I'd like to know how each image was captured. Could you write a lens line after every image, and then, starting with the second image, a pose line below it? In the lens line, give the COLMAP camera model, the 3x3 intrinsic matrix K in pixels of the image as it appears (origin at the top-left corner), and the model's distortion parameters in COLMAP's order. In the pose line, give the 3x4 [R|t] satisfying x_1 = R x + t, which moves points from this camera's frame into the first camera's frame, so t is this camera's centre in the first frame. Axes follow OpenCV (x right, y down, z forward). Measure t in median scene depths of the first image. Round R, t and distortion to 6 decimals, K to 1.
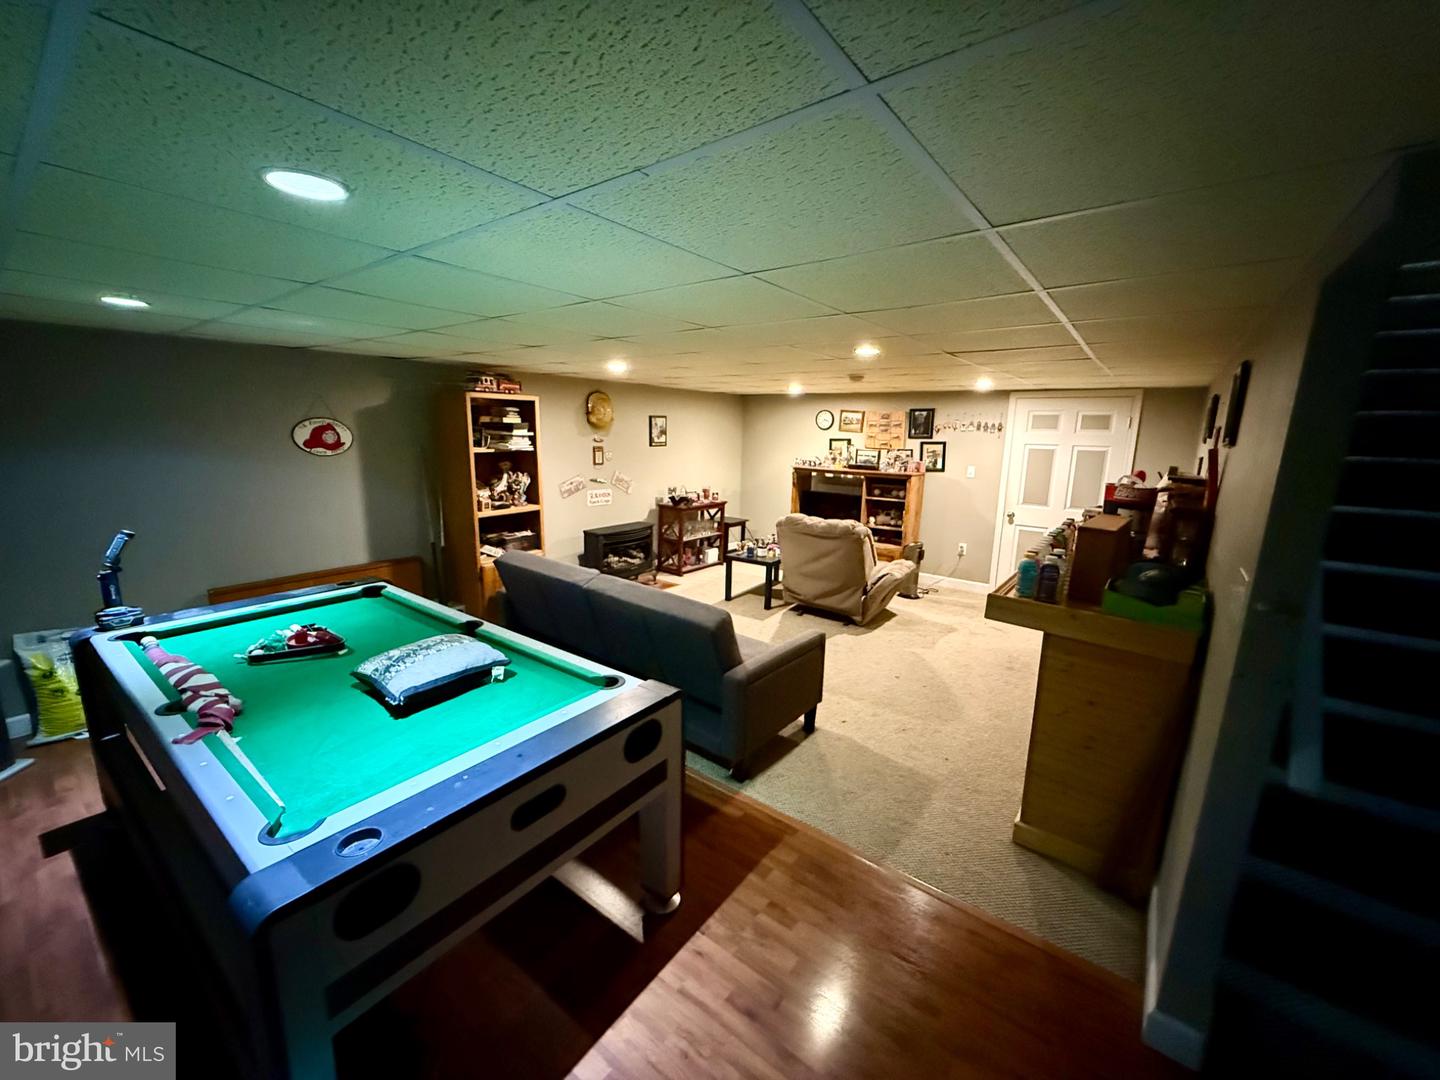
lens RADIAL K [[570.4, 0, 714.9], [0, 570.4, 539.4], [0, 0, 1]] dist [0.015327, -0.003219]
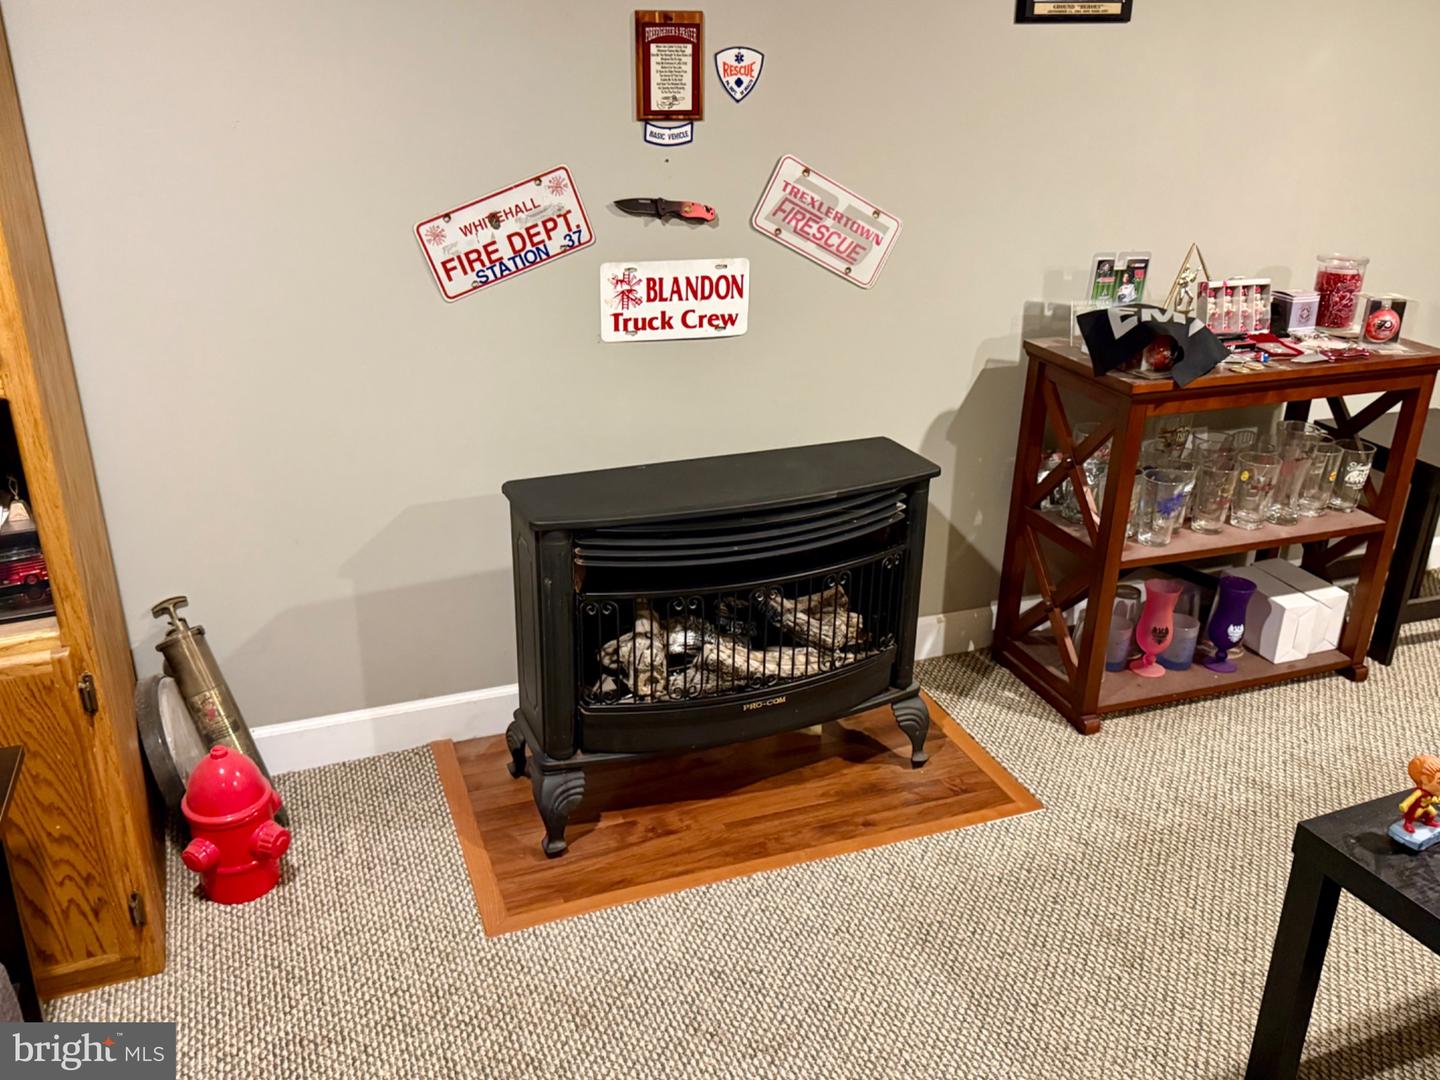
lens RADIAL K [[1222.9, 0, 720.0], [0, 1222.9, 540.0], [0, 0, 1]] dist [0.059650, -0.002795]
pose [[0.848740, 0.193064, -0.492308, 0.030101], [-0.093717, 0.971150, 0.219281, -0.078500], [0.520440, -0.139975, 0.842347, 0.582435]]
